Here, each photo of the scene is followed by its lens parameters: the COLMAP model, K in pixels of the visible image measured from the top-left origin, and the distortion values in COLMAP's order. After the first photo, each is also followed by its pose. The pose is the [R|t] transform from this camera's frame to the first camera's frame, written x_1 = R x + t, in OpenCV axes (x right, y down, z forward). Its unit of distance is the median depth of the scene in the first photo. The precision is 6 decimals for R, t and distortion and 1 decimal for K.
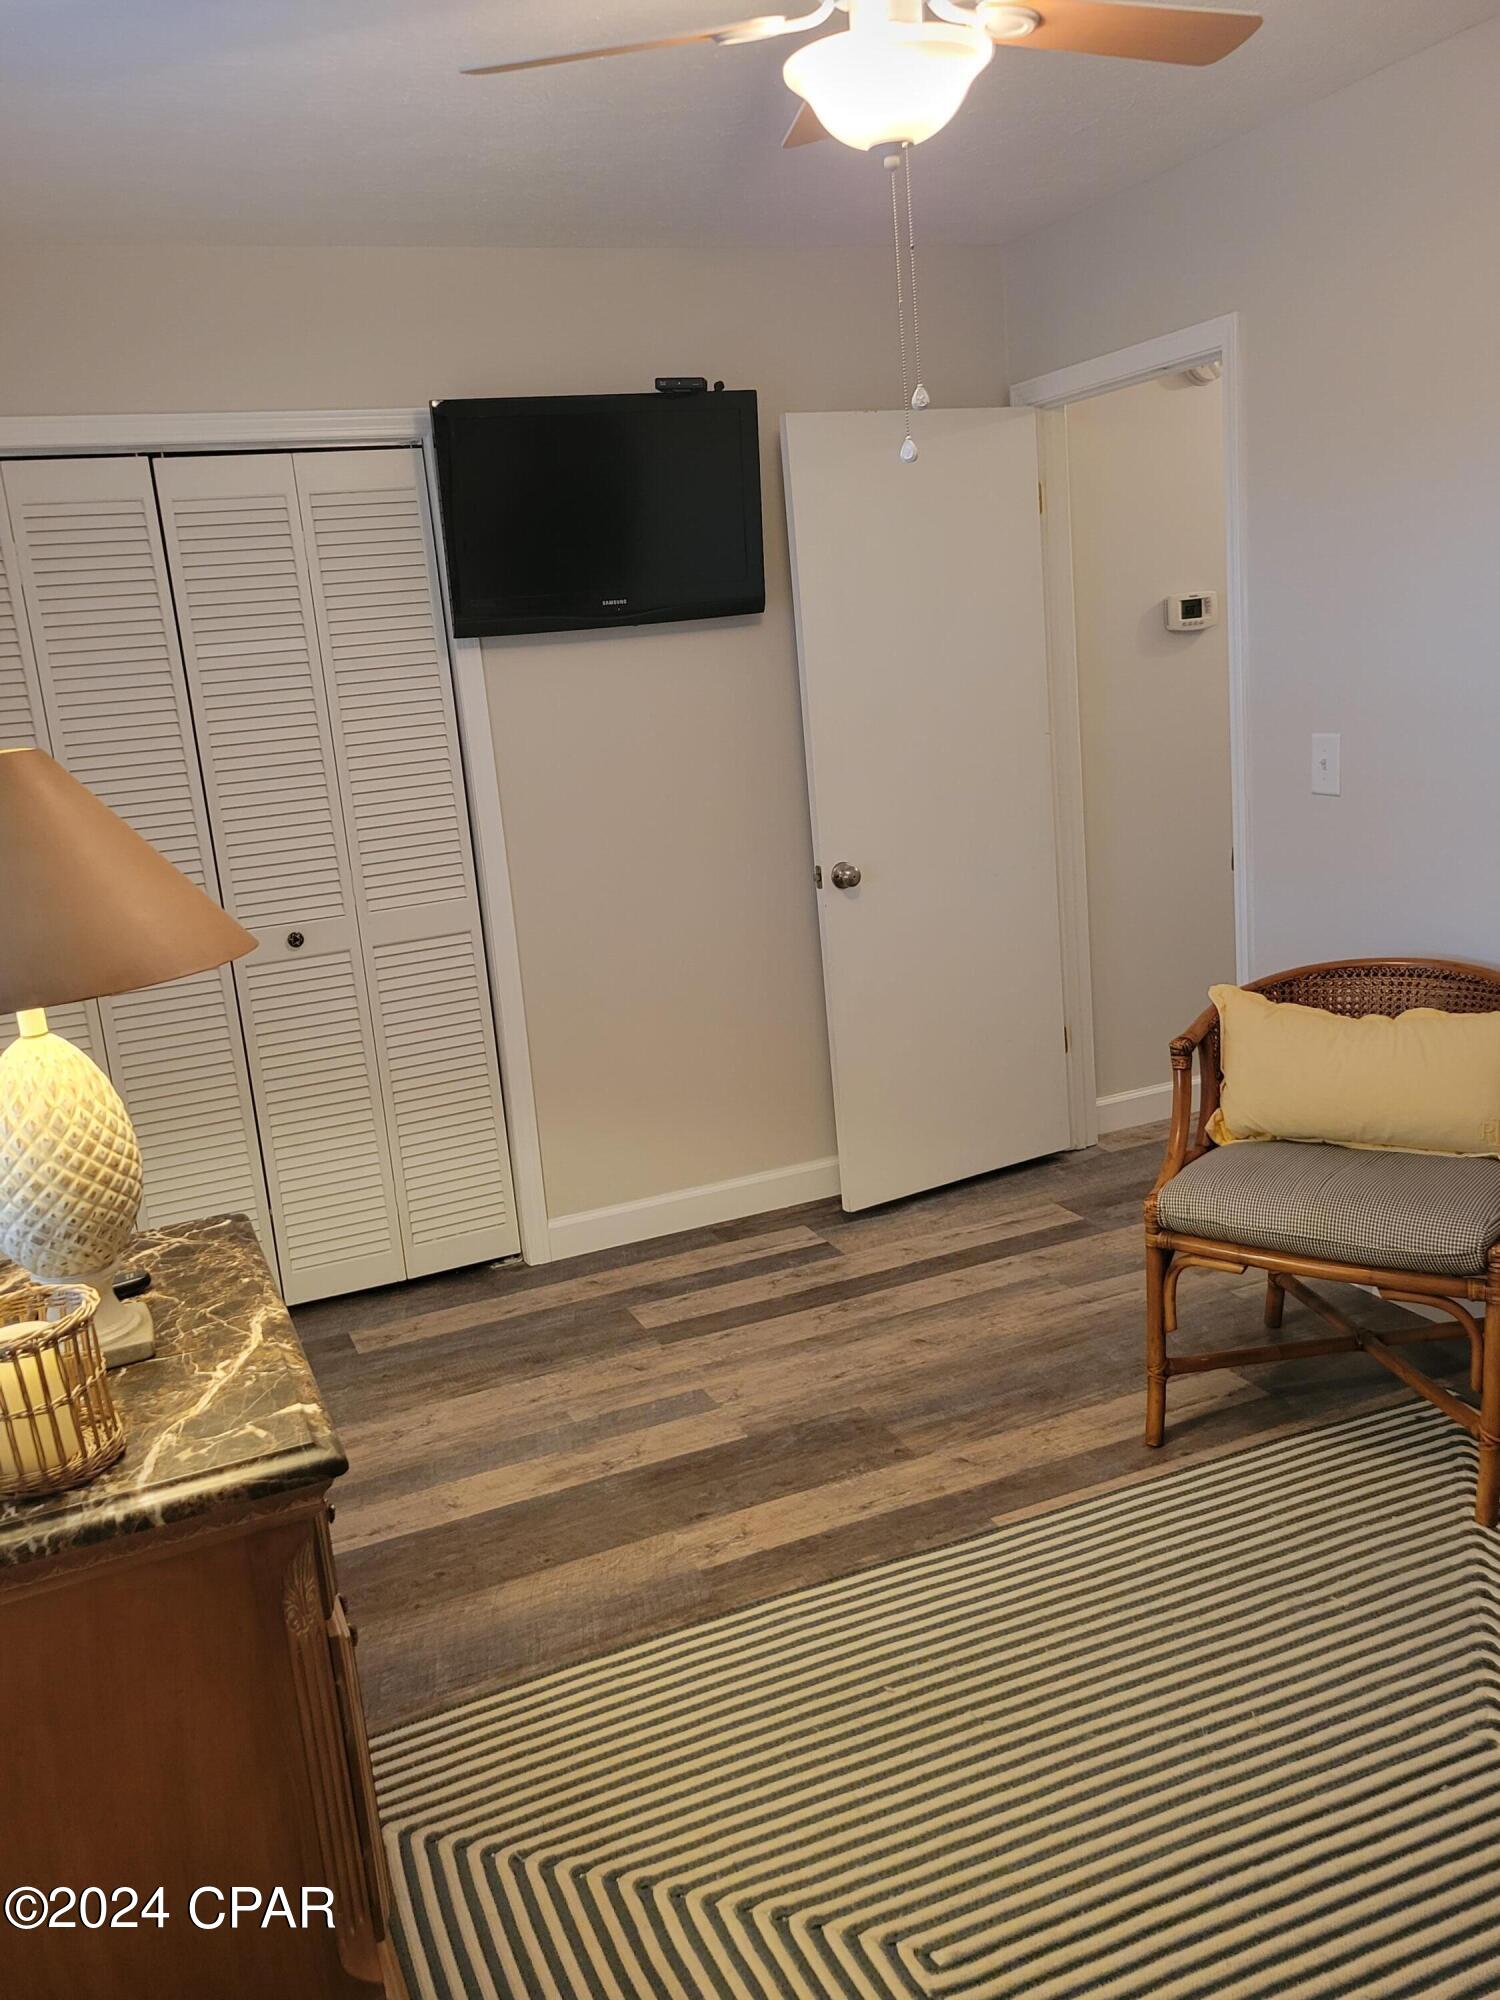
lens RADIAL K [[1645.2, 0, 750.0], [0, 1645.2, 1000.0], [0, 0, 1]] dist [0.014630, -0.001496]
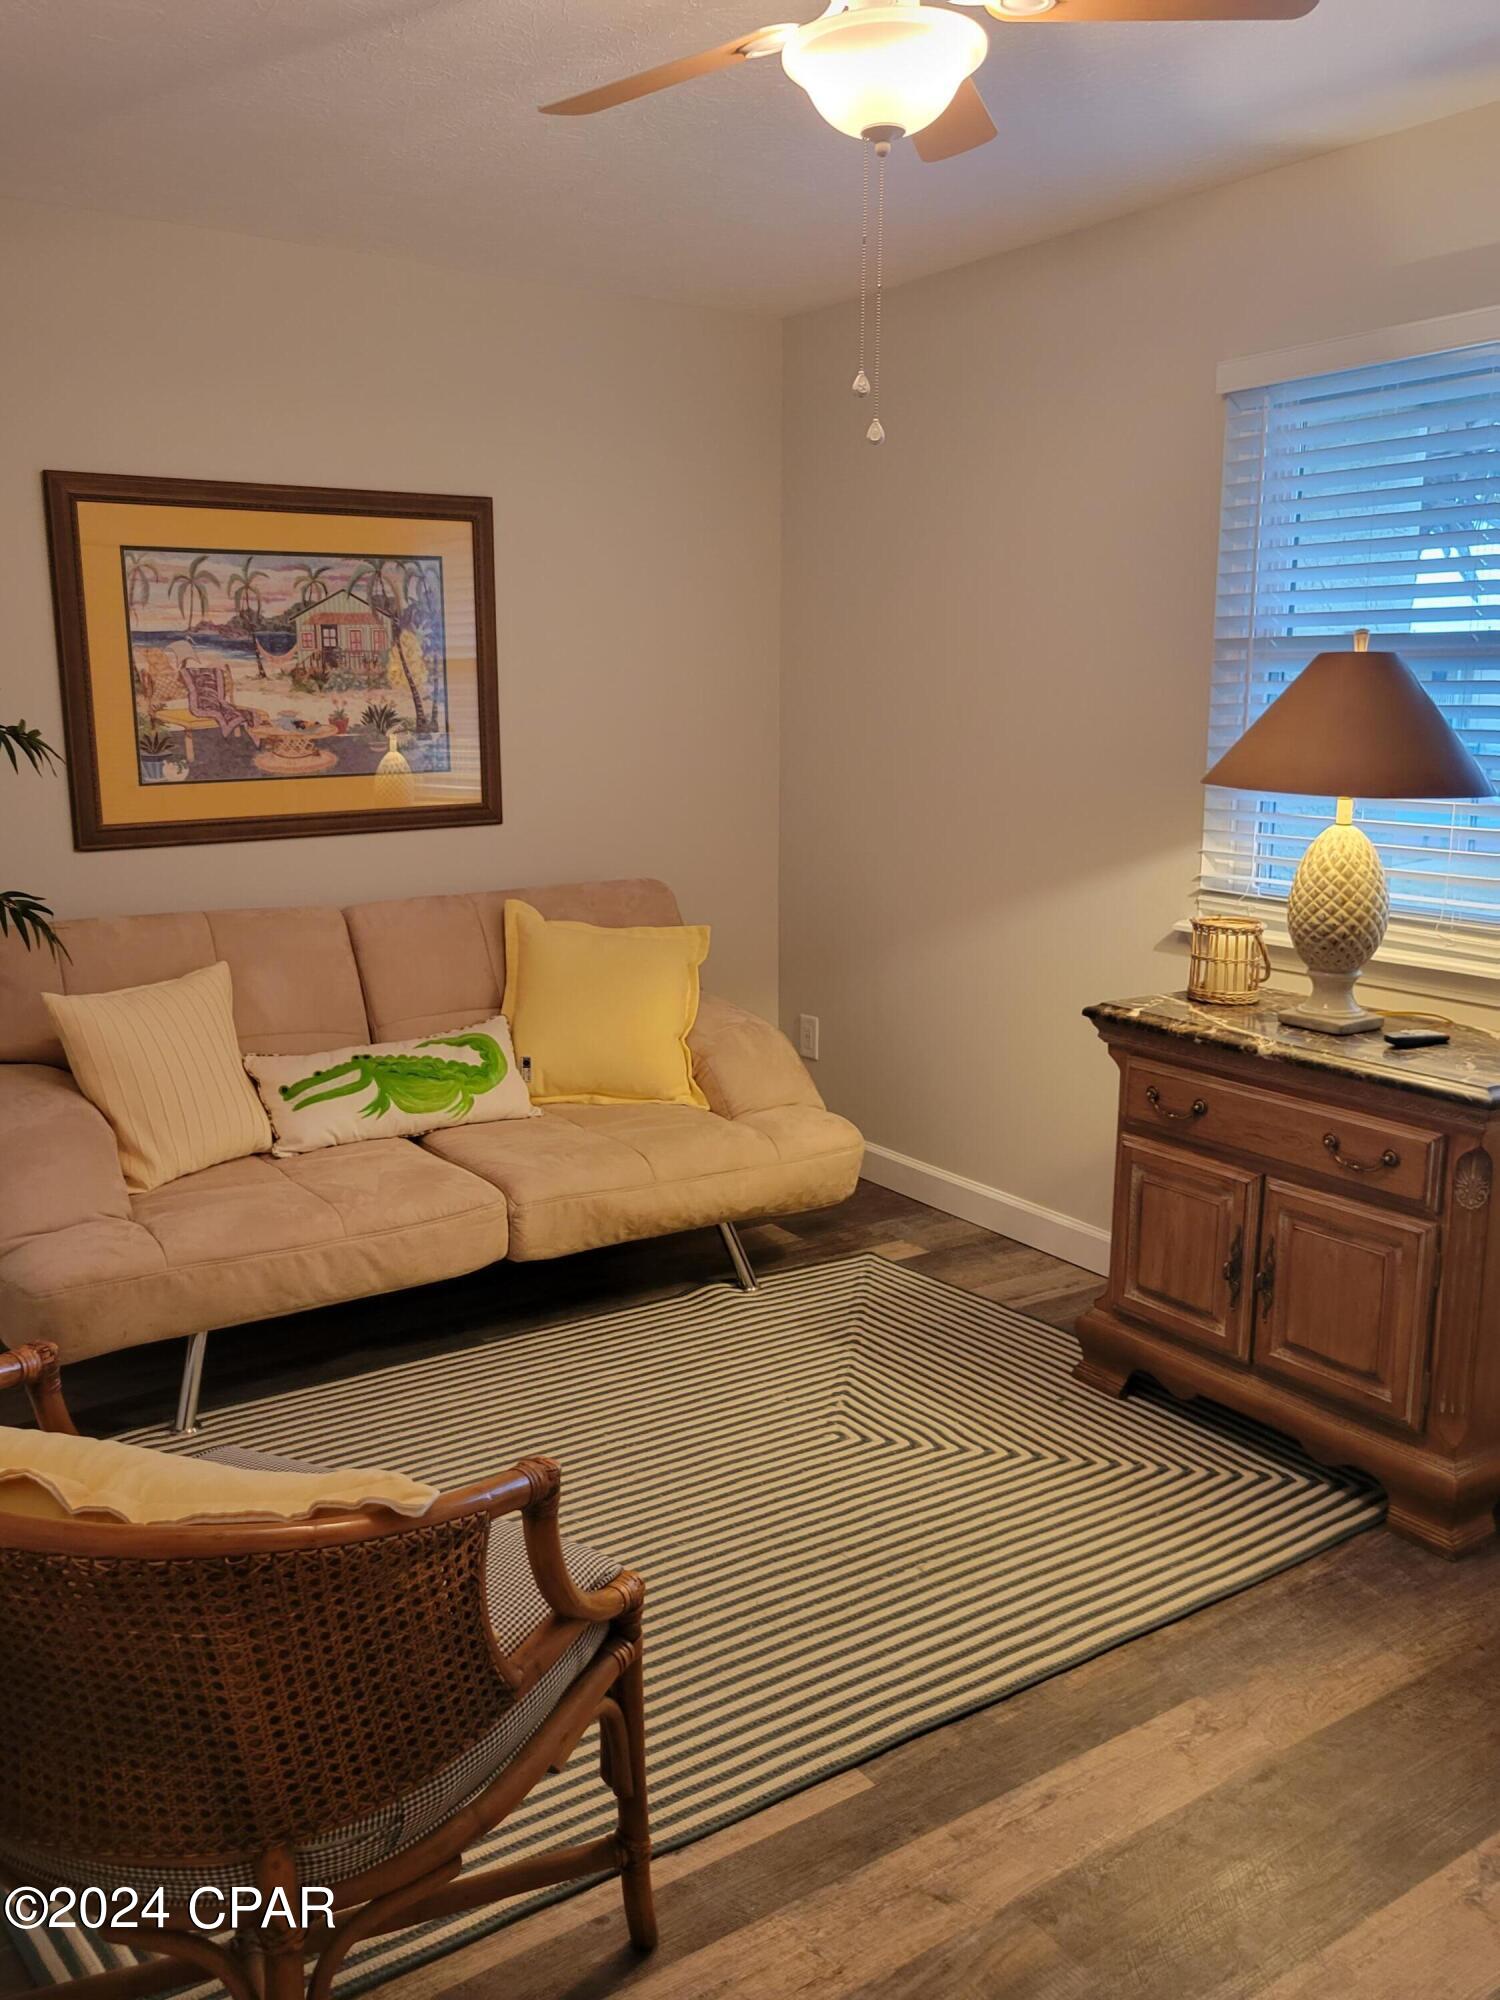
lens RADIAL K [[1645.2, 0, 750.0], [0, 1645.2, 1000.0], [0, 0, 1]] dist [0.014630, -0.001496]
pose [[-0.975056, 0.120600, -0.186335, 0.296300], [0.030148, 0.903688, 0.427128, -0.331474], [0.219900, 0.410856, -0.884783, 1.493123]]
